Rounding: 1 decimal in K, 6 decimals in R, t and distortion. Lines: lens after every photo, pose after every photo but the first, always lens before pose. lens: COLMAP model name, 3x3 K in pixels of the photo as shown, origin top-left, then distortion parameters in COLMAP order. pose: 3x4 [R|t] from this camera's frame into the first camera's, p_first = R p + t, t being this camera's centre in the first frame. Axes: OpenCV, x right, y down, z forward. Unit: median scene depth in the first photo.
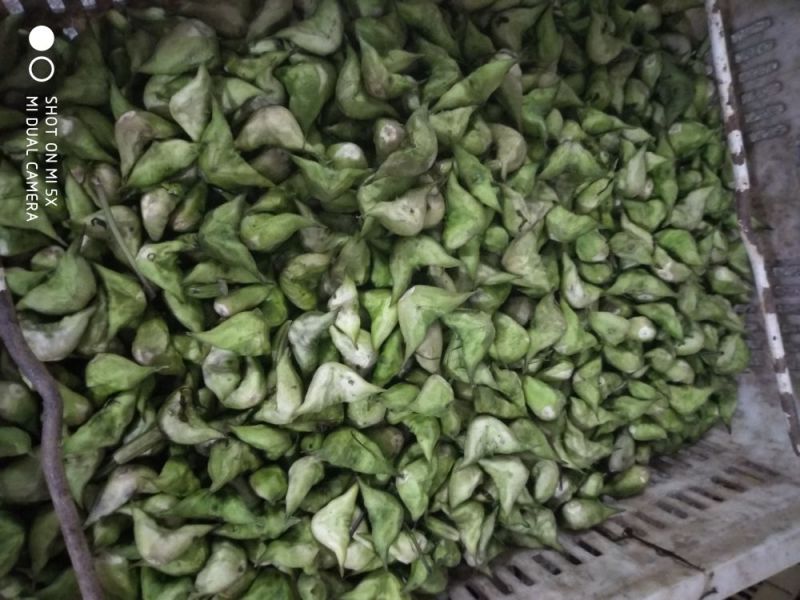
lens RADIAL K [[637.8, 0, 400.0], [0, 637.8, 300.0], [0, 0, 1]] dist [-0.051687, -0.000583]
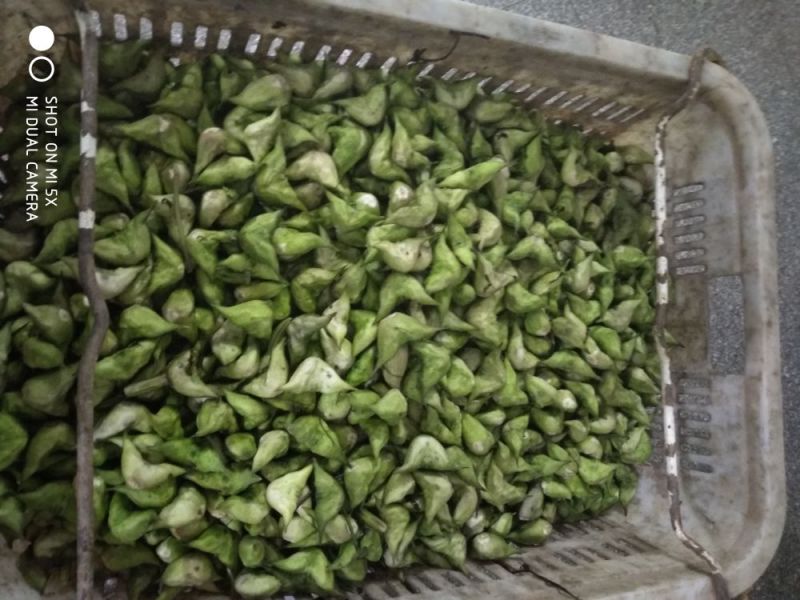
lens RADIAL K [[637.8, 0, 400.0], [0, 637.8, 300.0], [0, 0, 1]] dist [-0.051687, -0.000583]
pose [[0.973468, 0.222798, 0.052166, -0.038298], [-0.211544, 0.963167, -0.166007, 0.154657], [-0.087231, 0.150567, 0.984744, -0.231289]]
